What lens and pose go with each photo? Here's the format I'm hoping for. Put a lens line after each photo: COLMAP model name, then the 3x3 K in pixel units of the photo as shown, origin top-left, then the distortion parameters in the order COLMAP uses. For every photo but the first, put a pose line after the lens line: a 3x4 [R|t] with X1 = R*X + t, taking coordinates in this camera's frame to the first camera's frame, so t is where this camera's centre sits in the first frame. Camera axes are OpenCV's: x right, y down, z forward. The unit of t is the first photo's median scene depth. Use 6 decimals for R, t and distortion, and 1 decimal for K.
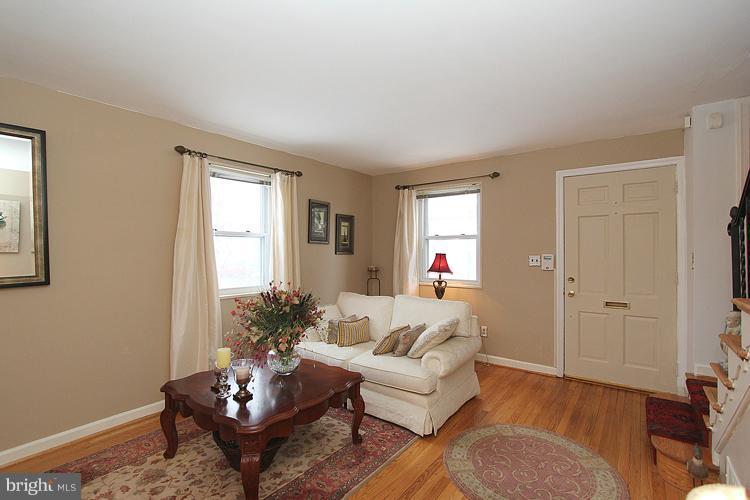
lens RADIAL K [[362.2, 0, 370.7], [0, 362.2, 255.6], [0, 0, 1]] dist [-0.003984, -0.000263]
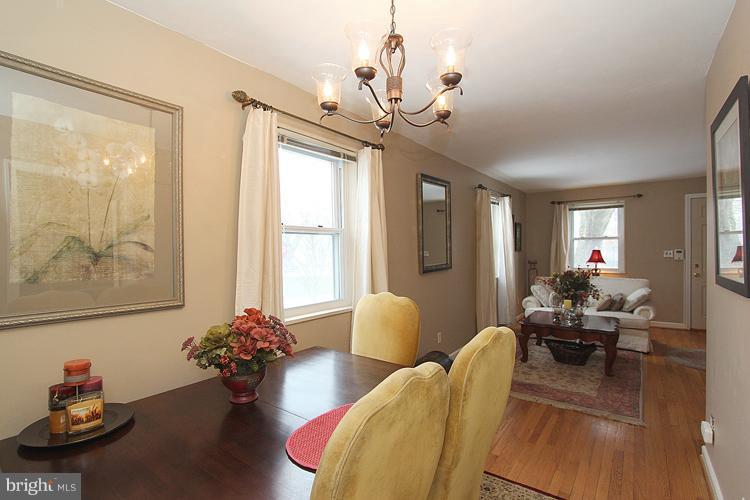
lens RADIAL K [[365.9, 0, 375.0], [0, 365.9, 254.0], [0, 0, 1]] dist [-0.006461, -0.000305]
pose [[0.999816, -0.008443, 0.017239, -0.764288], [0.008509, 0.999957, -0.003763, 0.009774], [-0.017207, 0.003909, 0.999844, -0.470861]]
